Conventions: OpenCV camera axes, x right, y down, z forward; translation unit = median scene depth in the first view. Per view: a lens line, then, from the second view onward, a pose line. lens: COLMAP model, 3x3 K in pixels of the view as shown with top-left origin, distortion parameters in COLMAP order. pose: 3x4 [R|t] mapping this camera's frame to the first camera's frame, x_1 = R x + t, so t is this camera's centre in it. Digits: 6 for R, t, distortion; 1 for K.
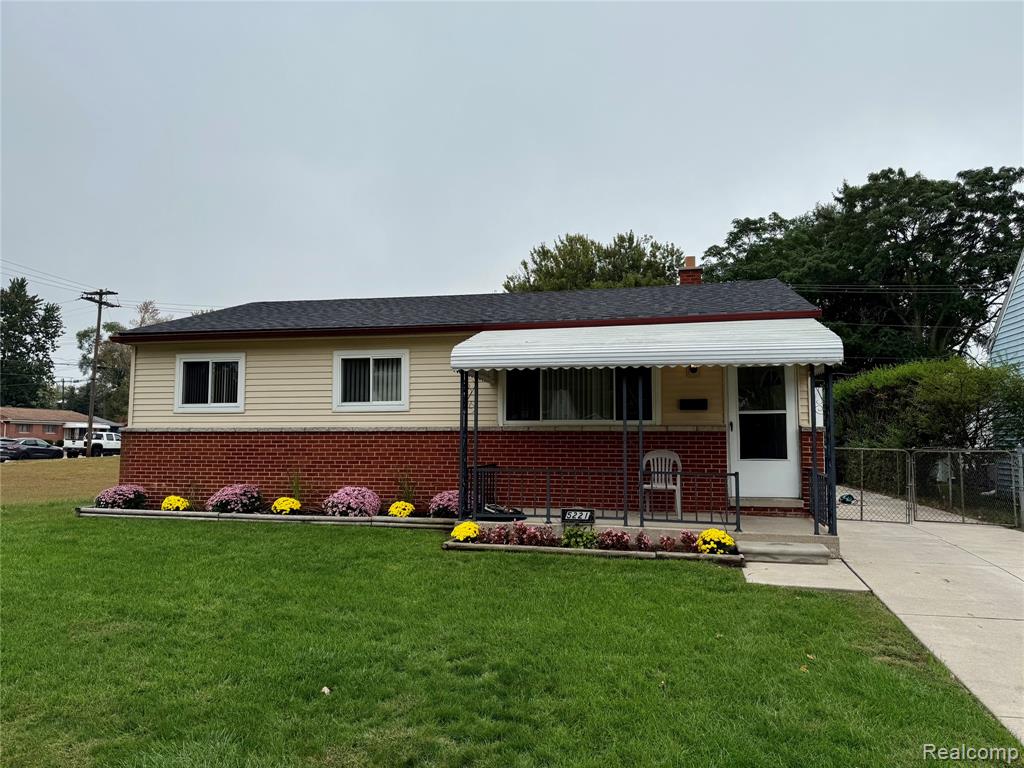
lens RADIAL K [[735.5, 0, 512.0], [0, 735.5, 384.0], [0, 0, 1]] dist [0.059960, -0.068318]
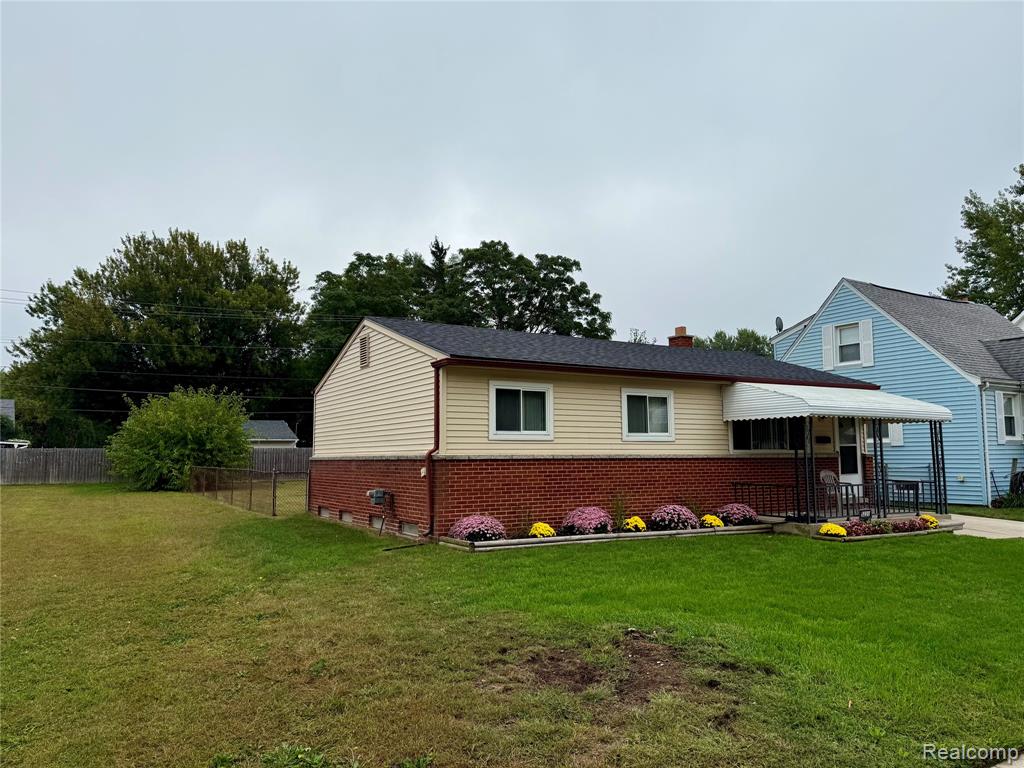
lens RADIAL K [[724.7, 0, 523.5], [0, 724.7, 388.7], [0, 0, 1]] dist [0.082227, -0.119866]
pose [[0.720798, 0.056969, 0.690800, -0.264298], [-0.046945, 0.998341, -0.033347, 0.000330], [-0.691554, -0.008393, 0.722276, 0.067742]]
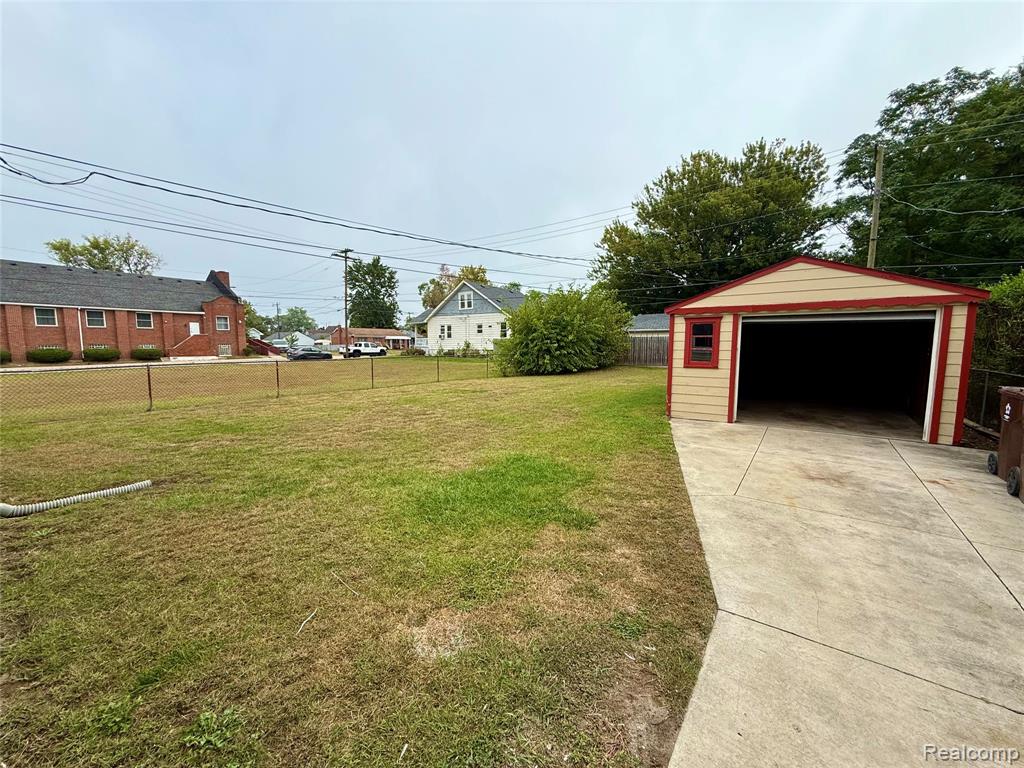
lens RADIAL K [[410.5, 0, 512.0], [0, 410.5, 384.0], [0, 0, 1]] dist [-0.000996, -0.000278]
pose [[0.905853, 0.032504, -0.422343, 0.115823], [0.042181, 0.985174, 0.166290, 0.020509], [0.421486, -0.168449, 0.891052, 0.342991]]
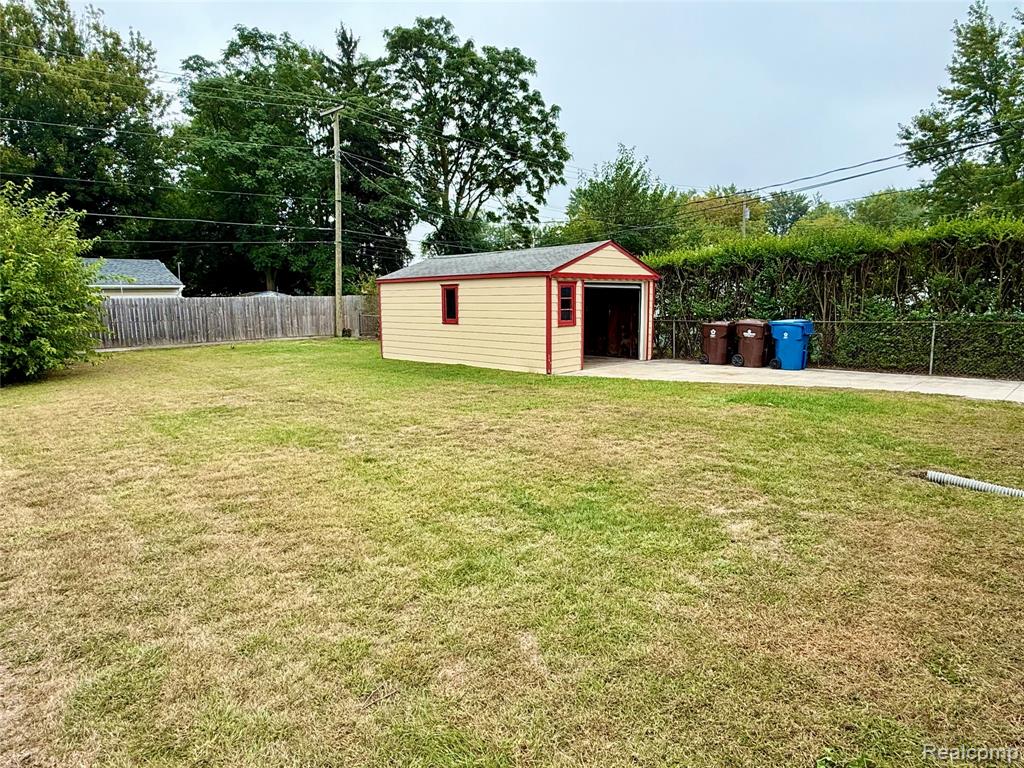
lens RADIAL K [[595.5, 0, 517.4], [0, 595.5, 385.9], [0, 0, 1]] dist [-0.003570, -0.000105]
pose [[0.553392, -0.132760, 0.822273, -0.110865], [-0.045902, 0.980854, 0.189257, 0.021124], [-0.831655, -0.142477, 0.536703, 0.389443]]
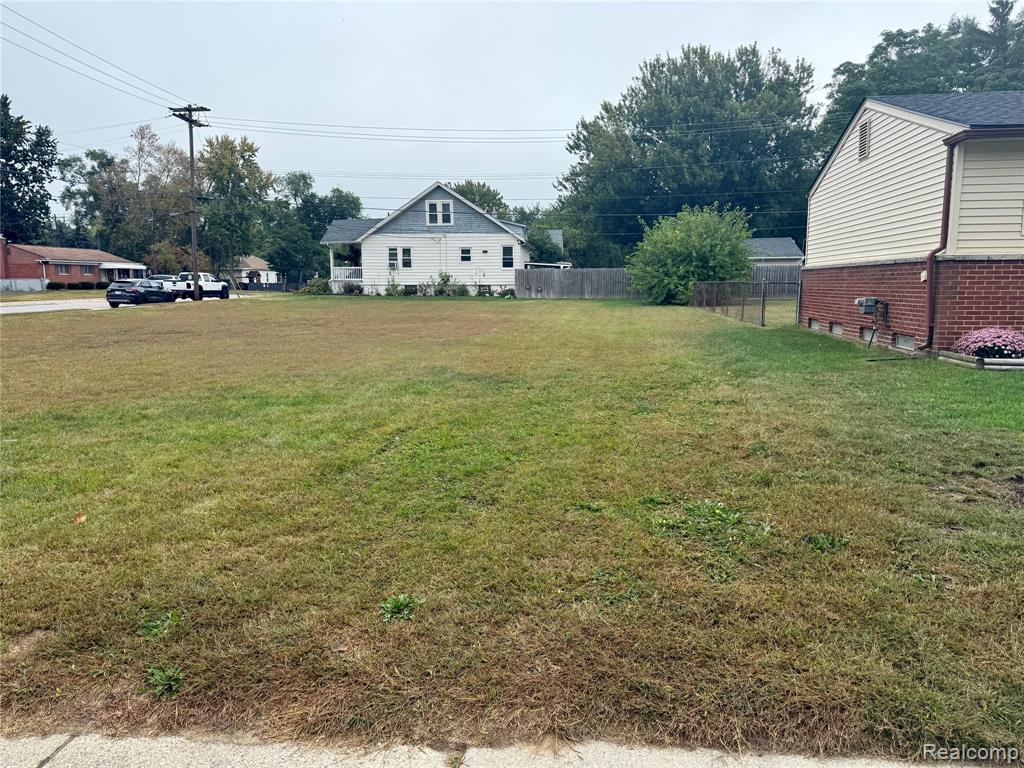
lens RADIAL K [[735.5, 0, 512.0], [0, 735.5, 384.0], [0, 0, 1]] dist [0.059960, -0.068318]
pose [[0.996373, -0.019839, 0.082753, -0.254781], [0.001823, 0.977199, 0.212316, 0.006151], [-0.085078, -0.211395, 0.973691, 0.063824]]
